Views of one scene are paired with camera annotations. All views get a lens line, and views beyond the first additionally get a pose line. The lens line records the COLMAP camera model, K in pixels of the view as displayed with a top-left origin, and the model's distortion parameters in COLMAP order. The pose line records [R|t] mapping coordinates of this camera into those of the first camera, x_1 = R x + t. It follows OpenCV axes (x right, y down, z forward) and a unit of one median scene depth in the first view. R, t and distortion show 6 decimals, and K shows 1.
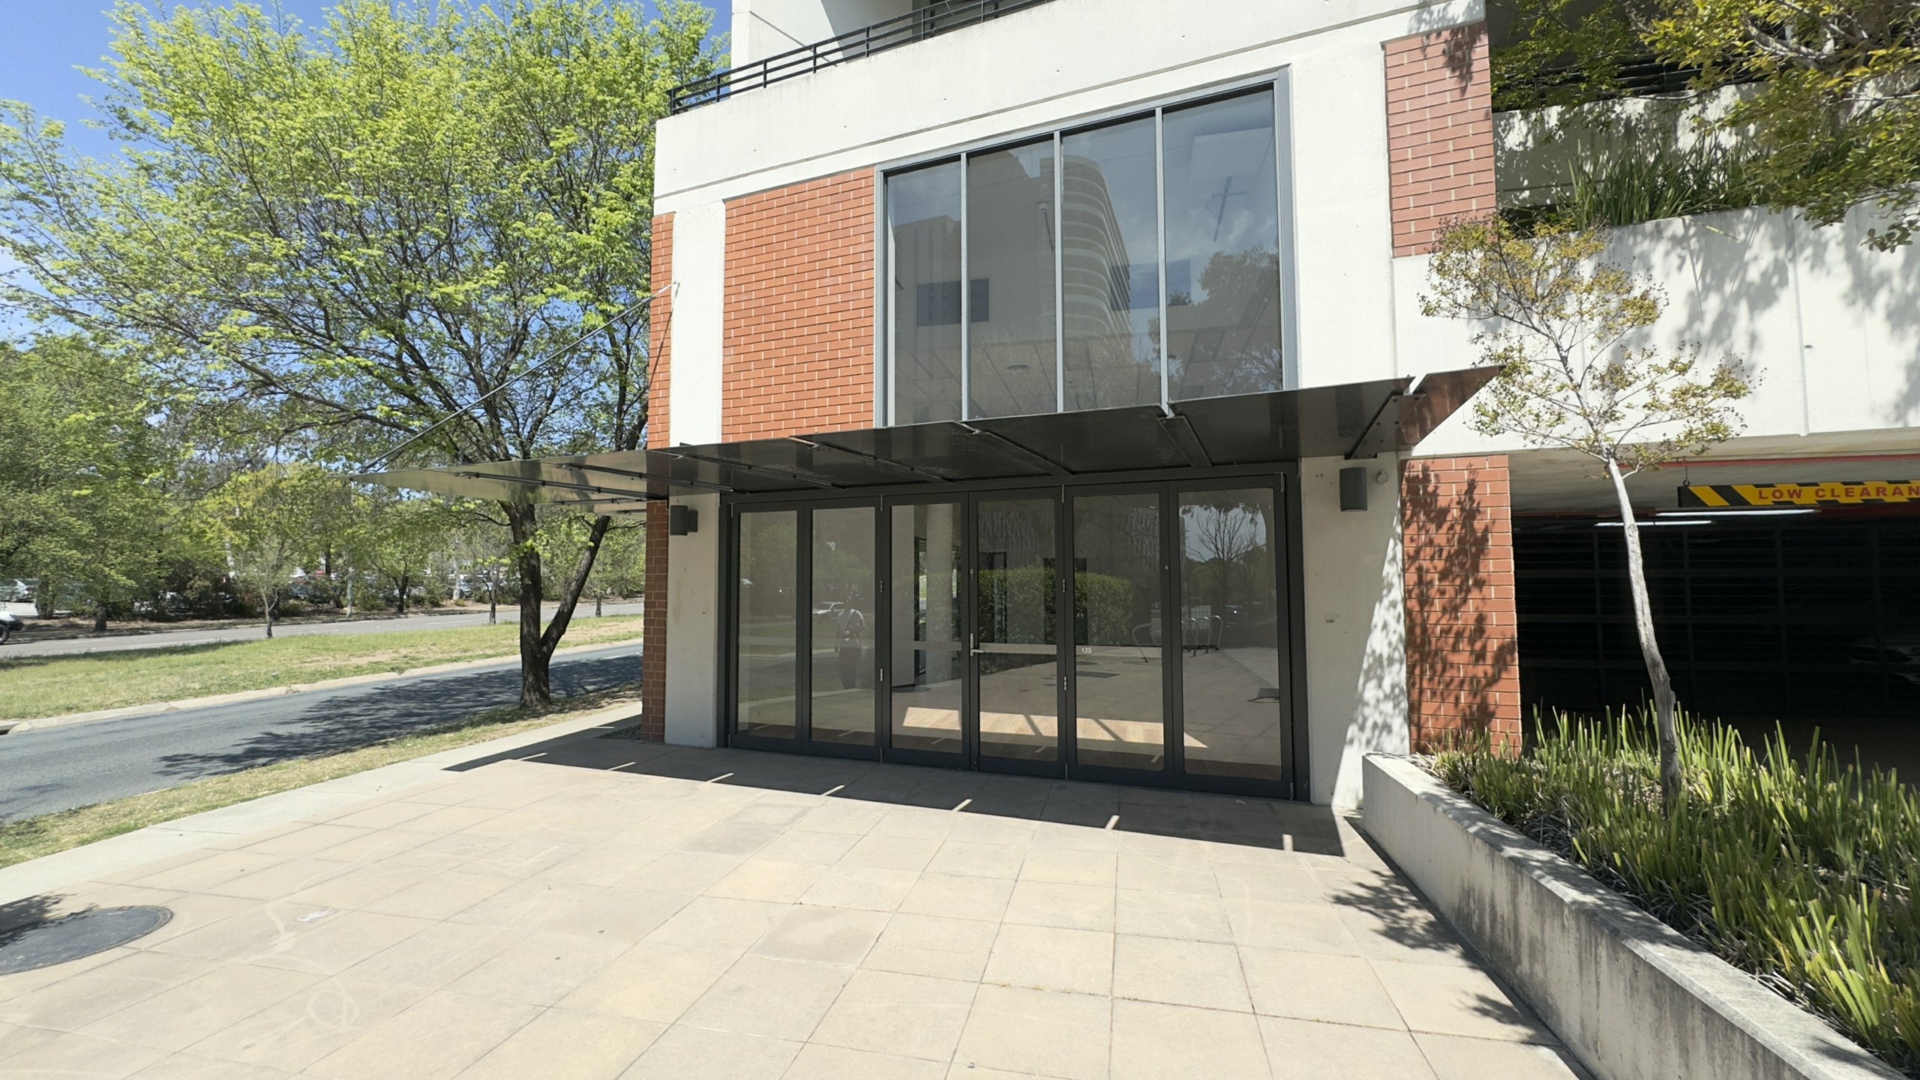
lens RADIAL K [[766.0, 0, 958.8], [0, 766.0, 535.5], [0, 0, 1]] dist [-0.002563, -0.000630]
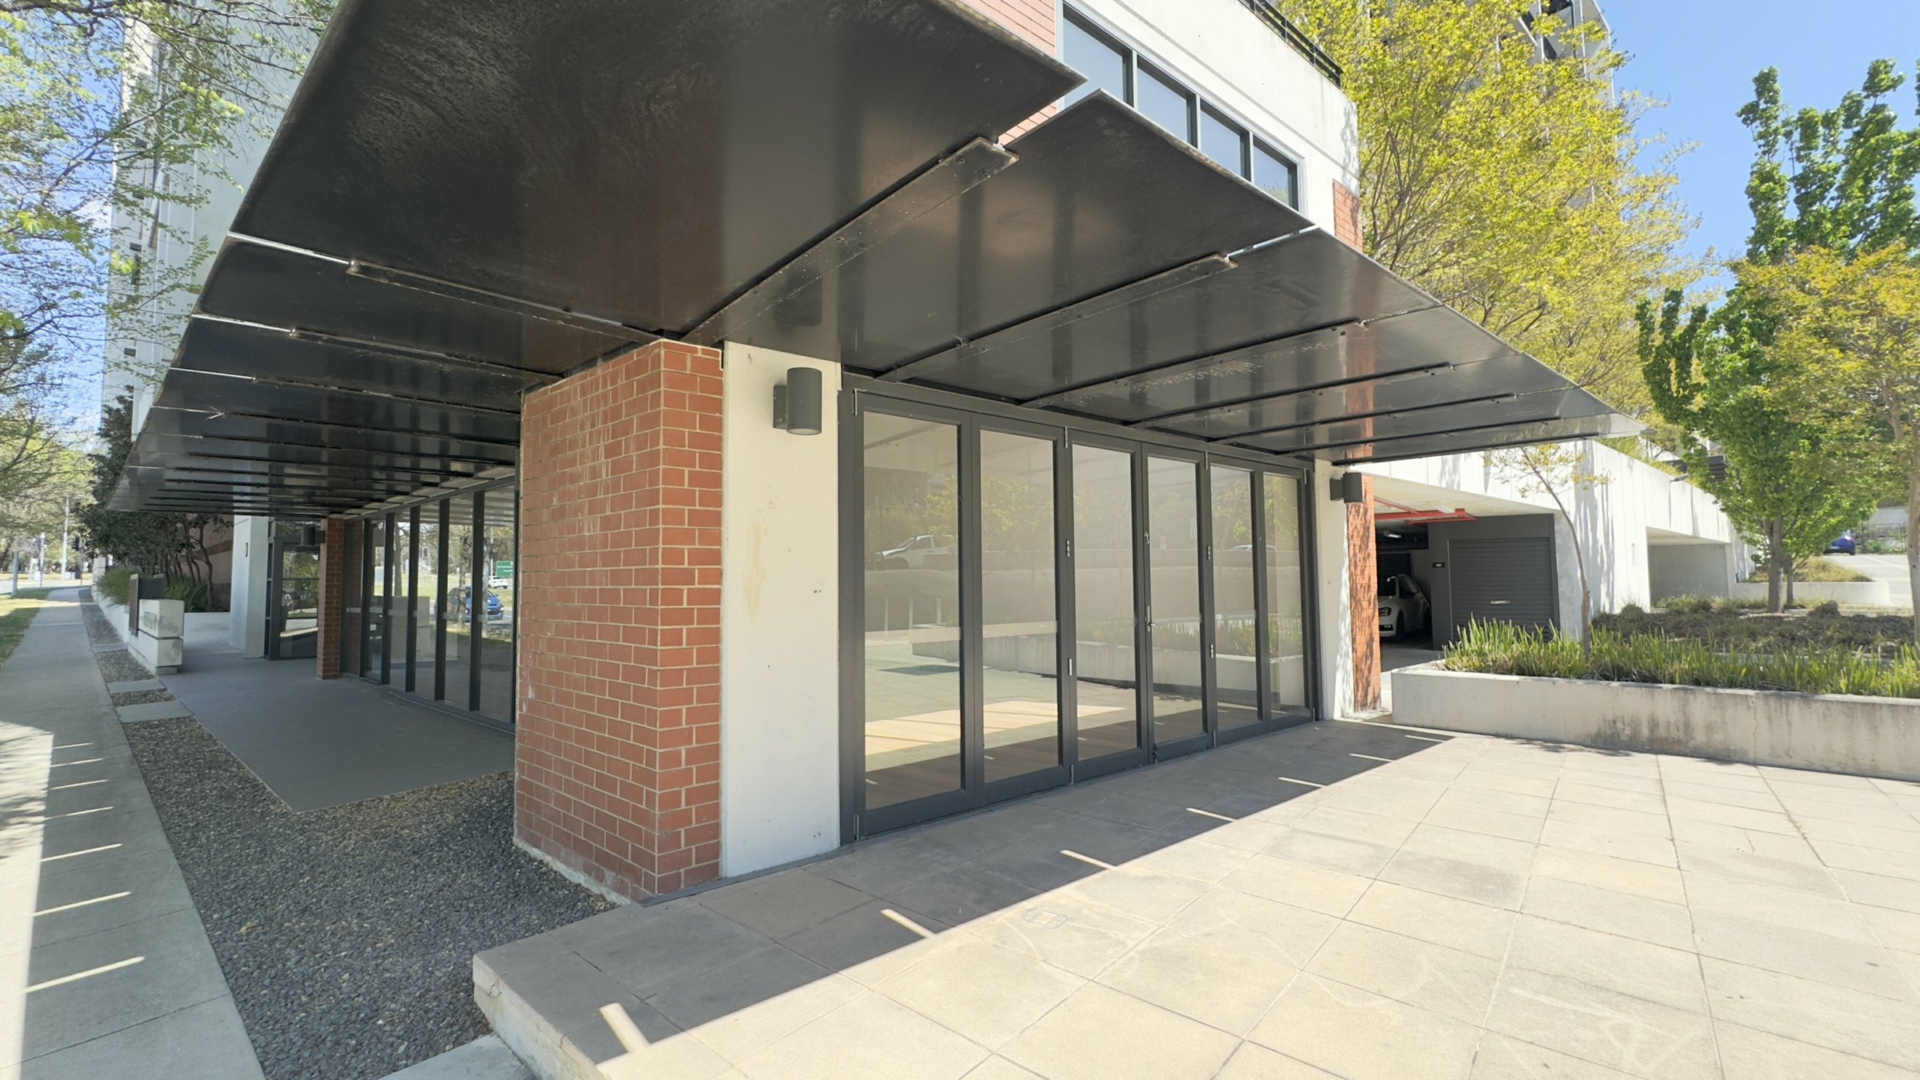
lens RADIAL K [[766.0, 0, 957.0], [0, 766.0, 542.4], [0, 0, 1]] dist [-0.002563, -0.000630]
pose [[0.479405, 0.048381, 0.876259, -1.093869], [-0.042799, 0.998580, -0.031719, 0.120529], [-0.876549, -0.022297, 0.480795, 1.005227]]
